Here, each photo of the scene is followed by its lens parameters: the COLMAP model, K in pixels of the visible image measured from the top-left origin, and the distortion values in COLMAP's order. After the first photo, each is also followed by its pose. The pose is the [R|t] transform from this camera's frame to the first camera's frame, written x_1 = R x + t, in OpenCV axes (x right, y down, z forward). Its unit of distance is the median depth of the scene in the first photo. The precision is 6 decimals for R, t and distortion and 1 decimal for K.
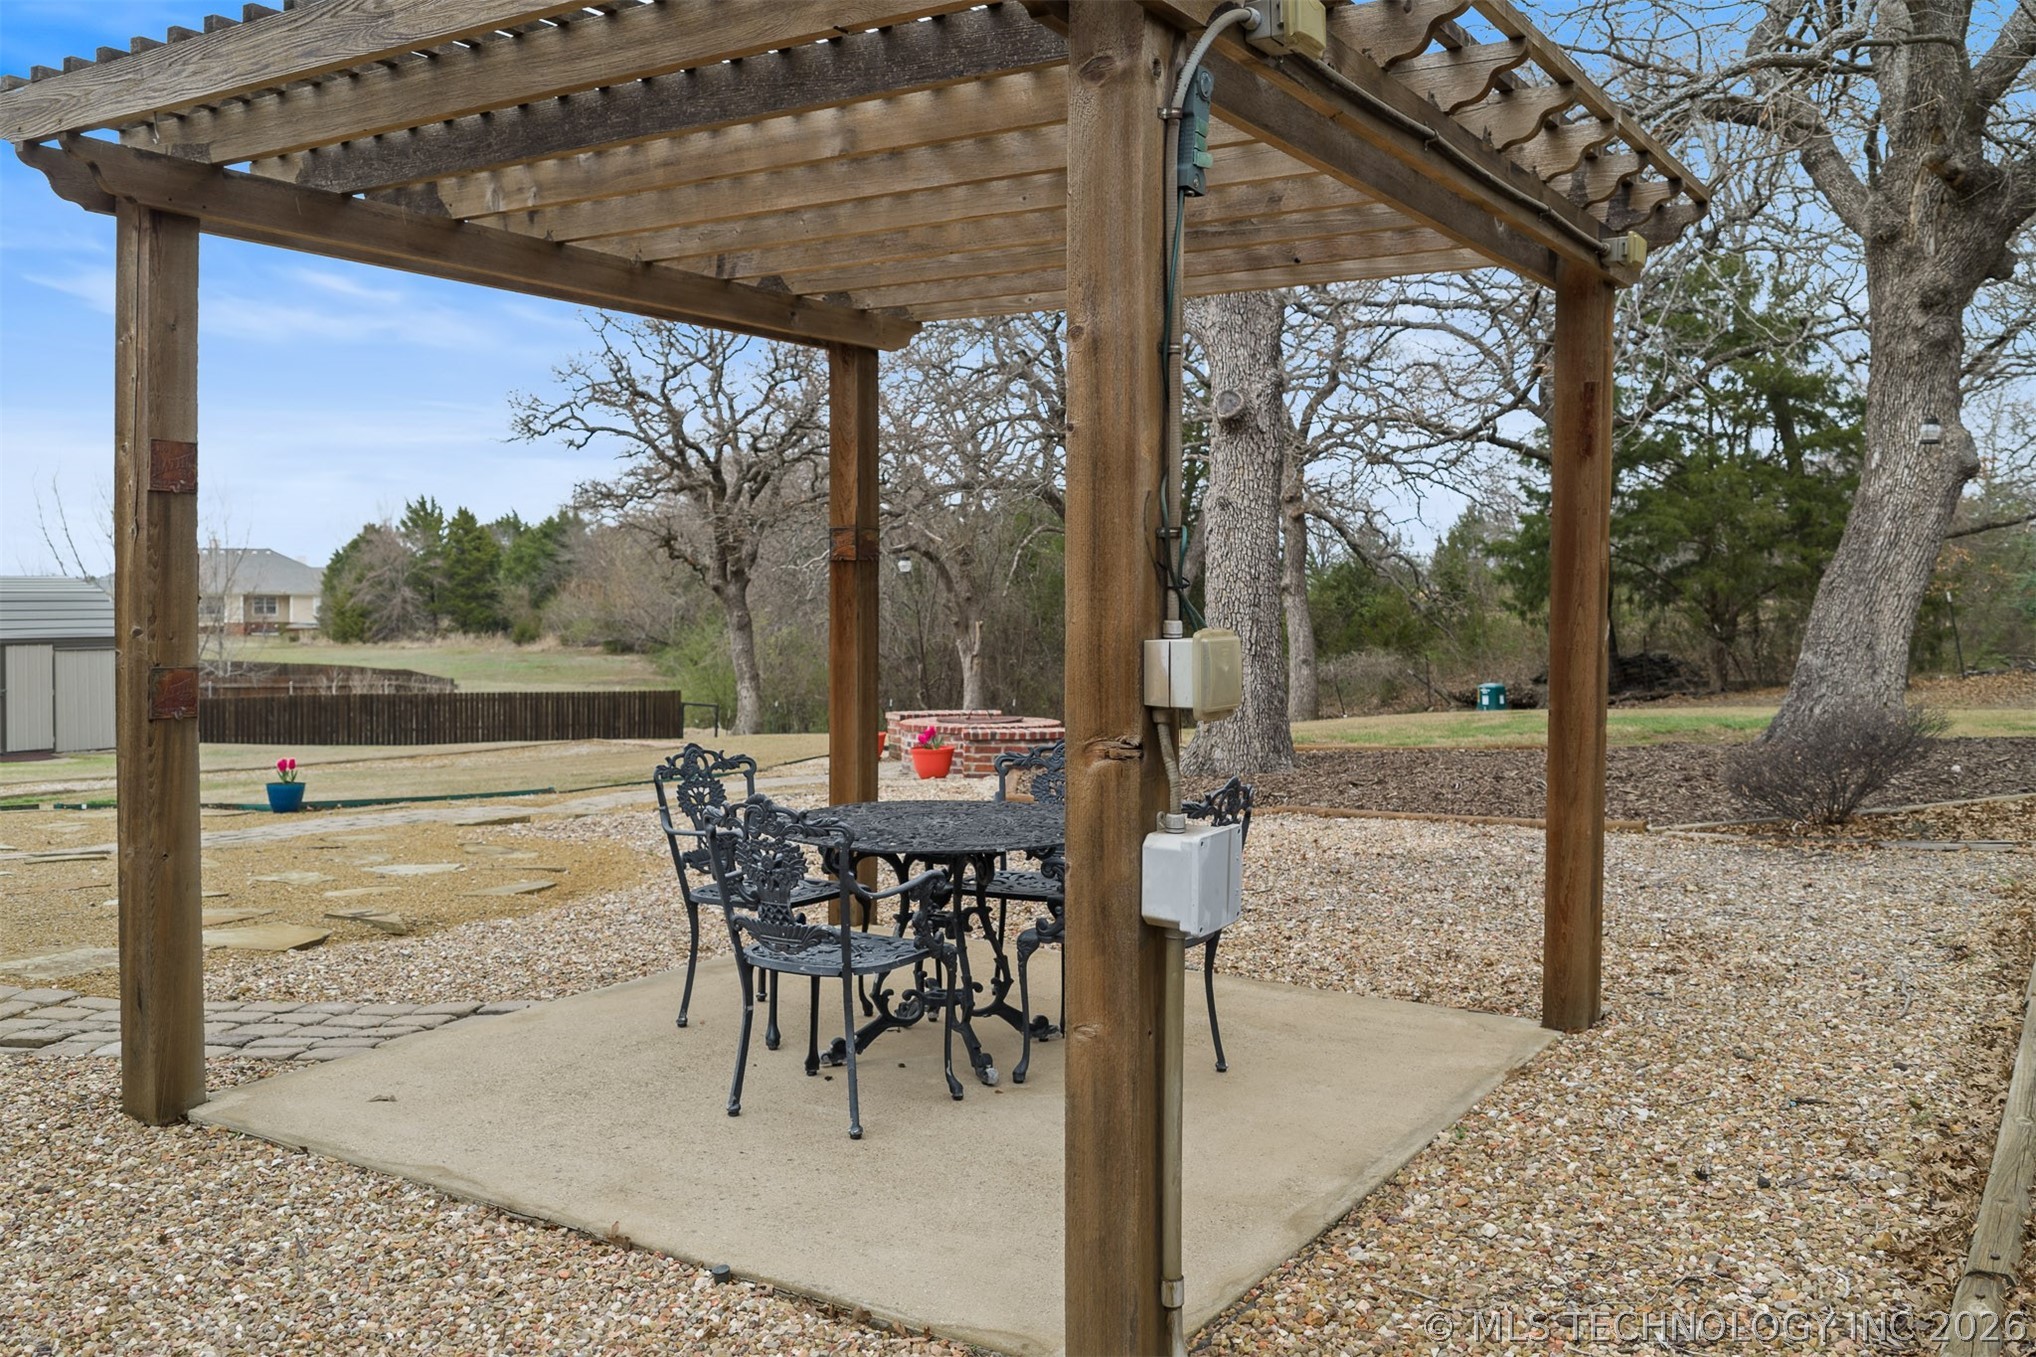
lens RADIAL K [[1713.2, 0, 1041.2], [0, 1713.2, 638.1], [0, 0, 1]] dist [0.009713, -0.011326]
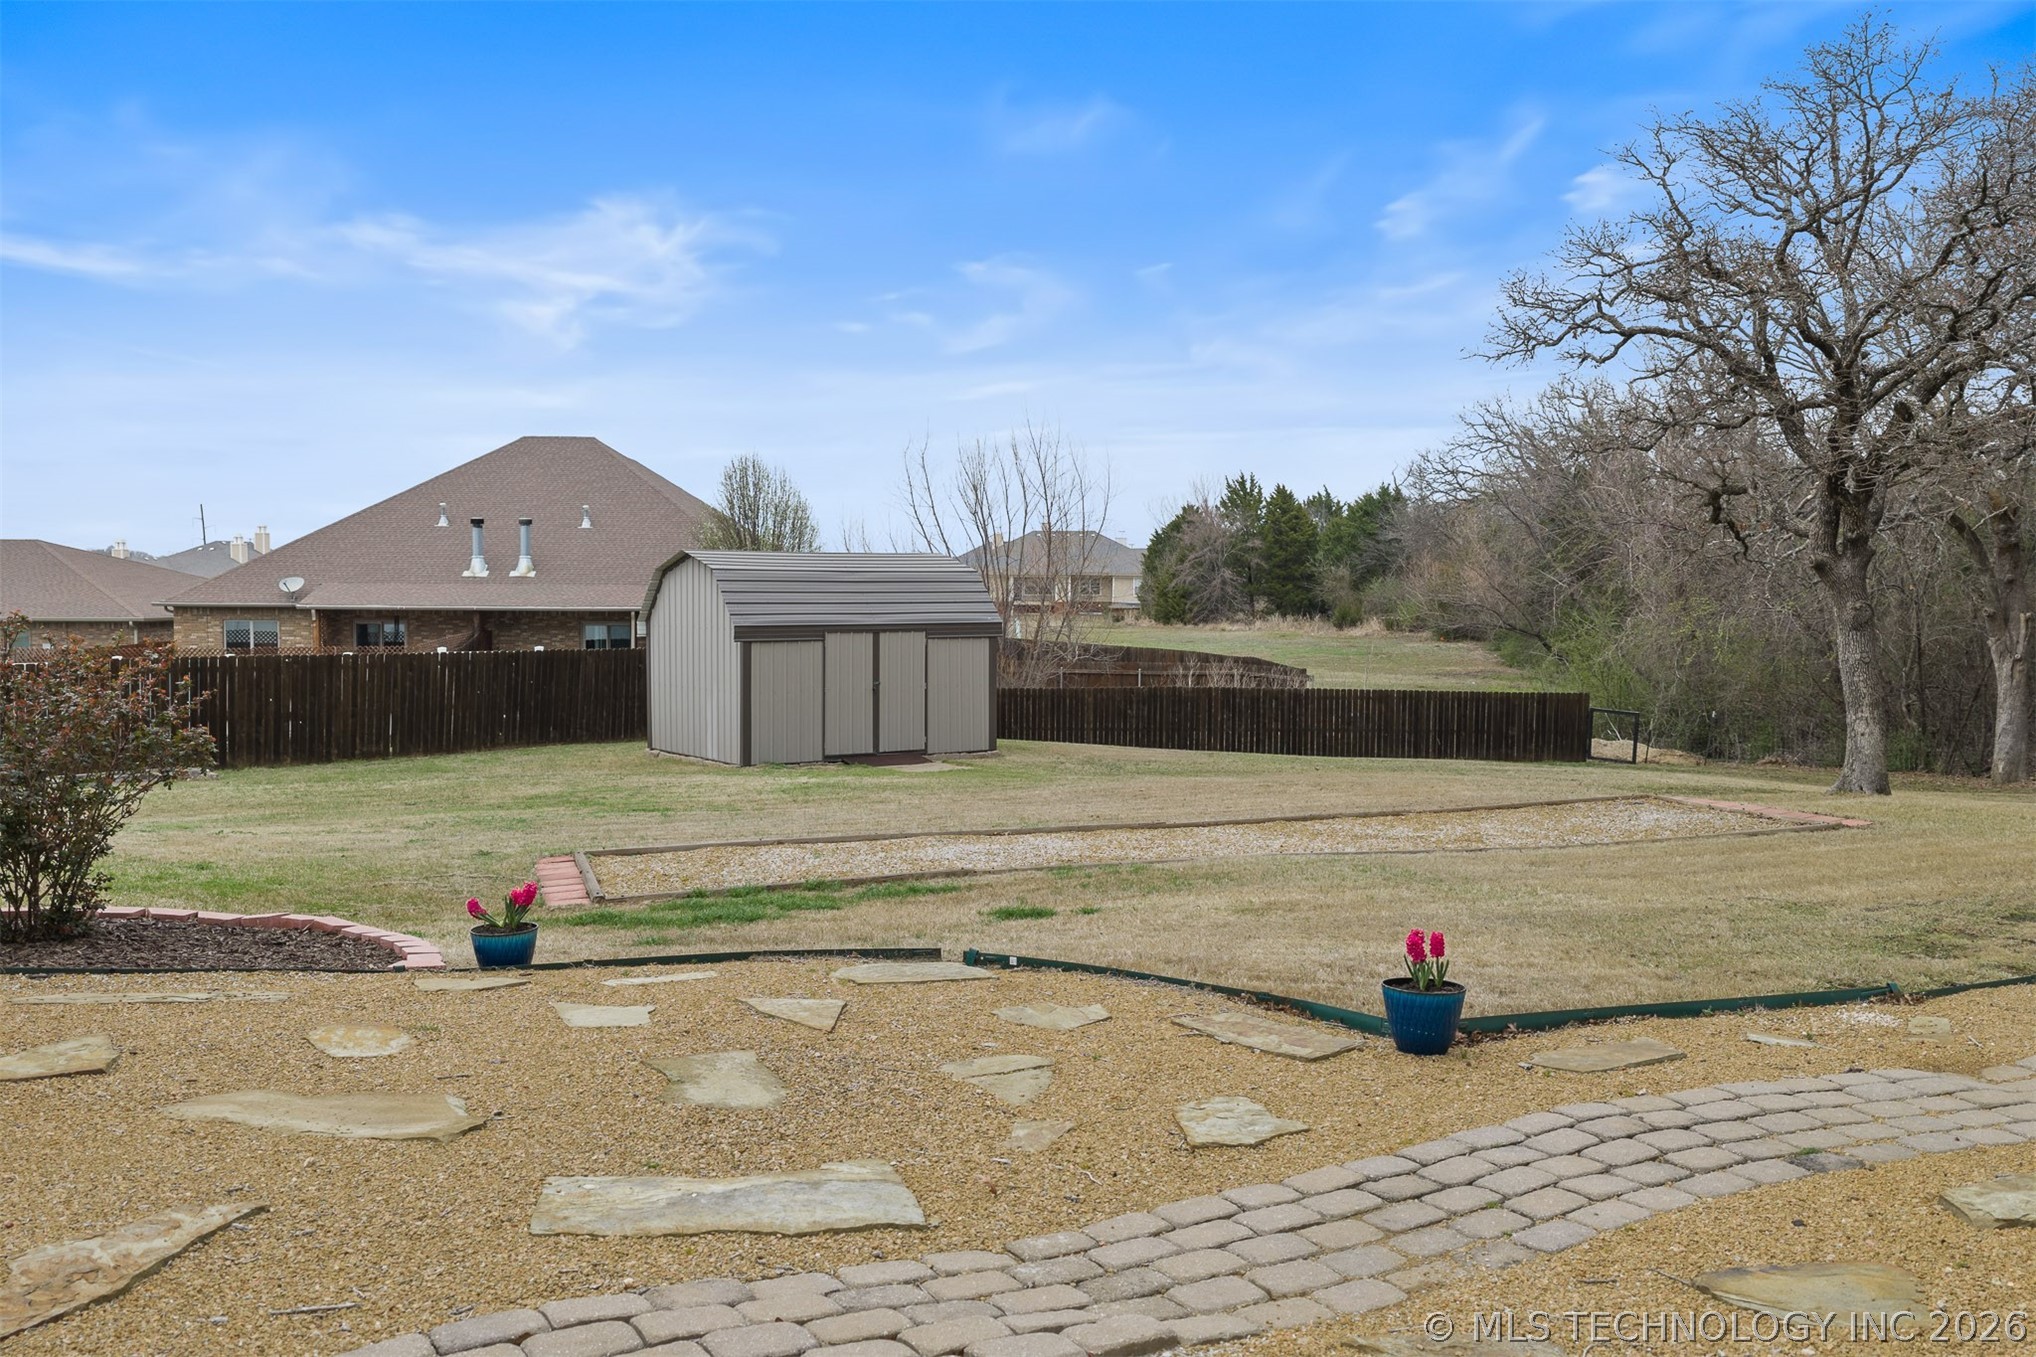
lens RADIAL K [[1713.2, 0, 1041.2], [0, 1713.2, 638.1], [0, 0, 1]] dist [0.009713, -0.011326]
pose [[0.902559, 0.017765, -0.430199, -0.178219], [-0.013158, 0.999820, 0.013681, -0.006642], [0.430365, -0.006687, 0.902630, 0.287323]]
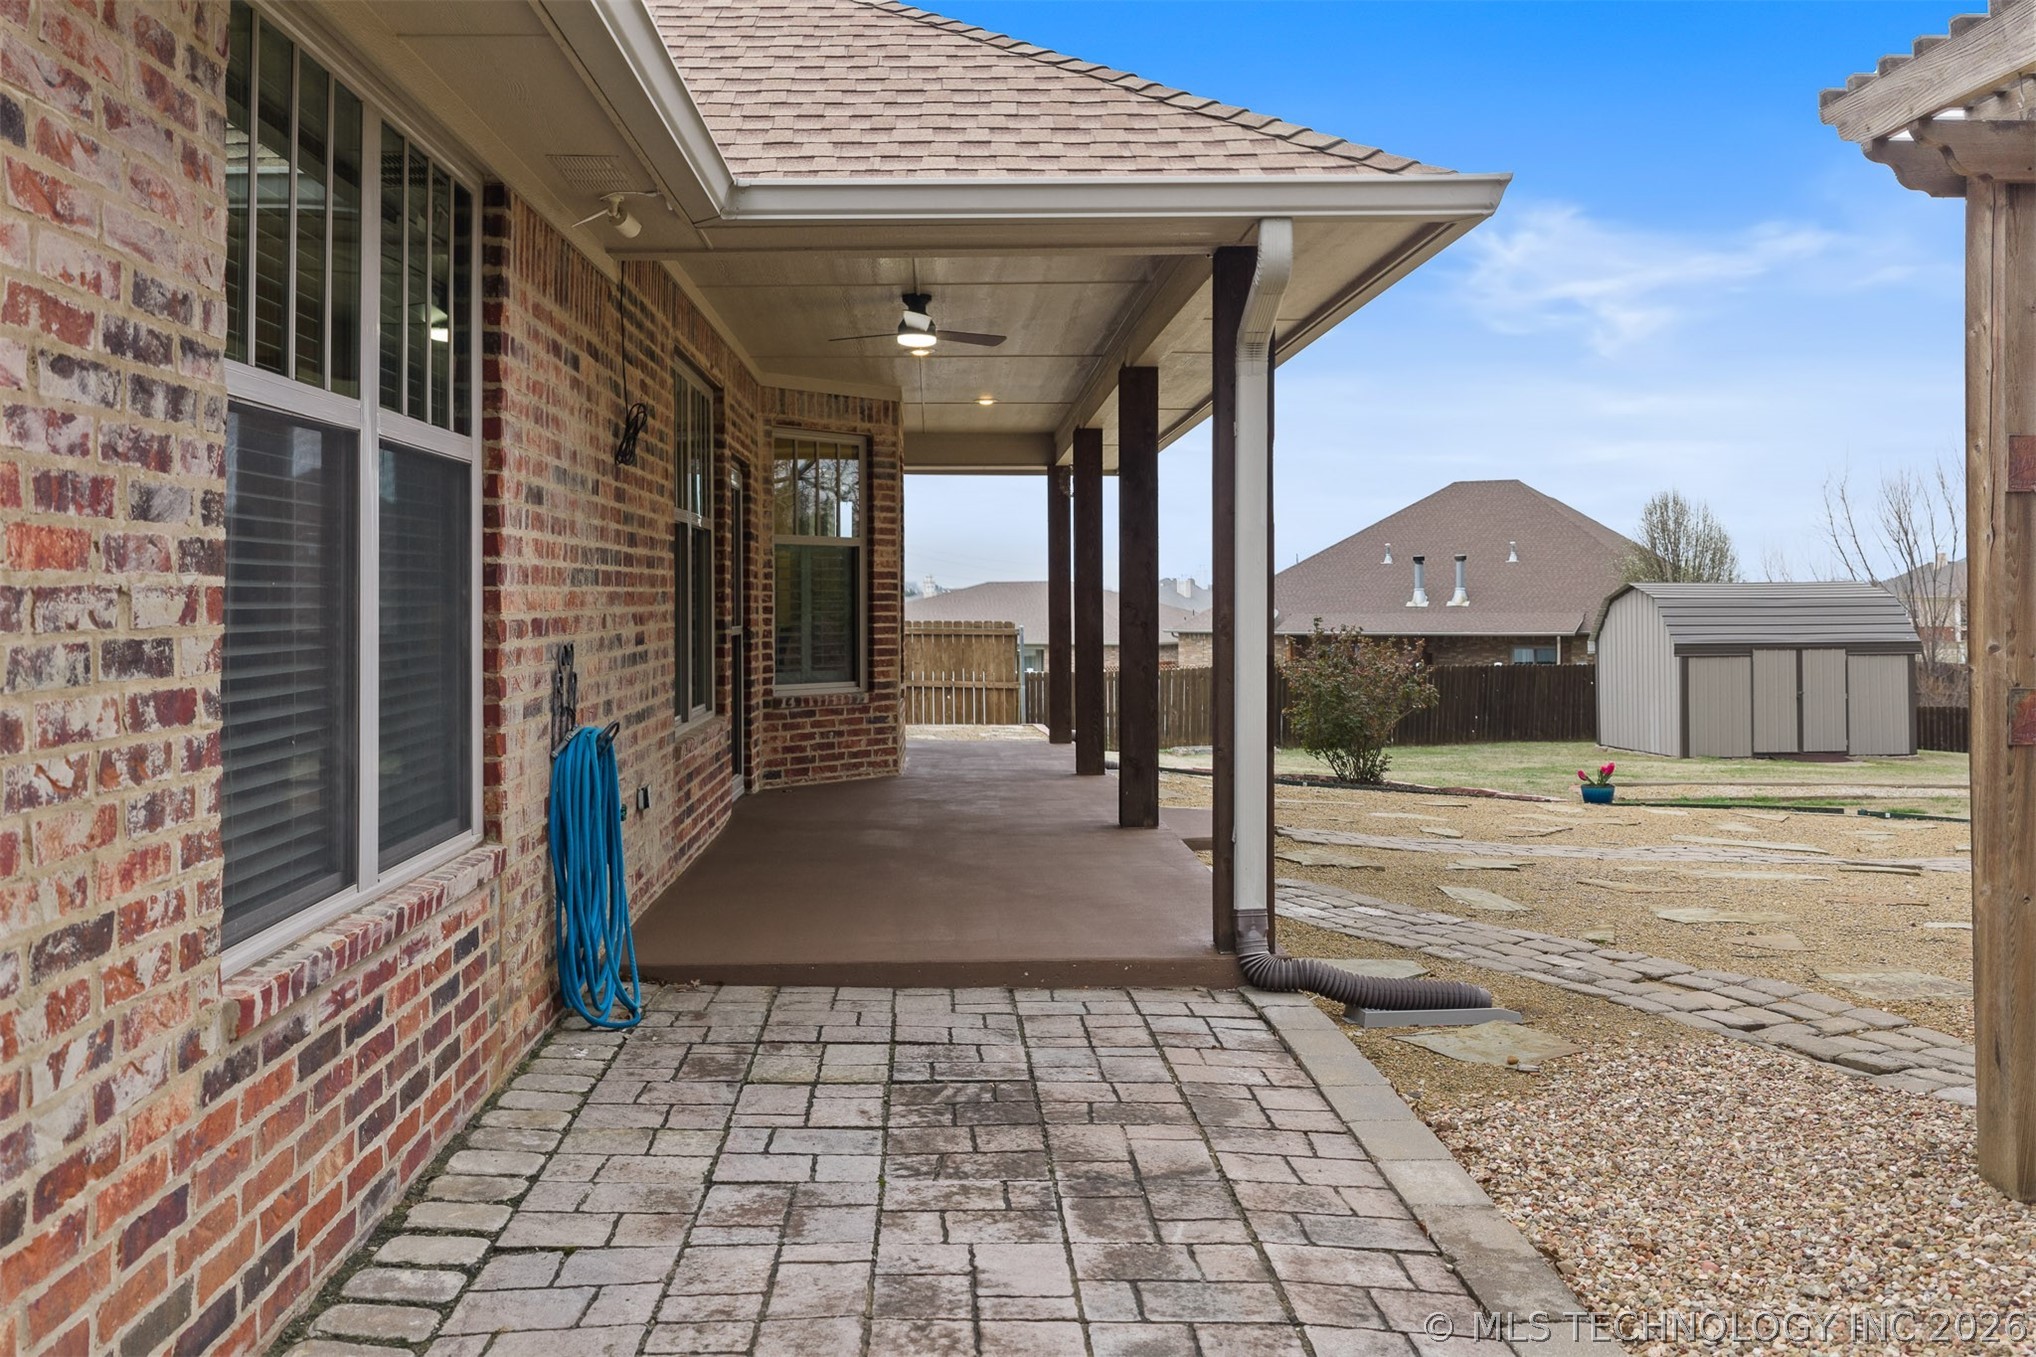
lens RADIAL K [[1726.6, 0, 1014.8], [0, 1726.6, 586.1], [0, 0, 1]] dist [0.005053, -0.004757]
pose [[0.568706, -0.016416, -0.822377, -0.013190], [-0.009979, 0.999590, -0.026855, -0.001272], [0.822480, 0.023479, 0.568309, 0.009991]]
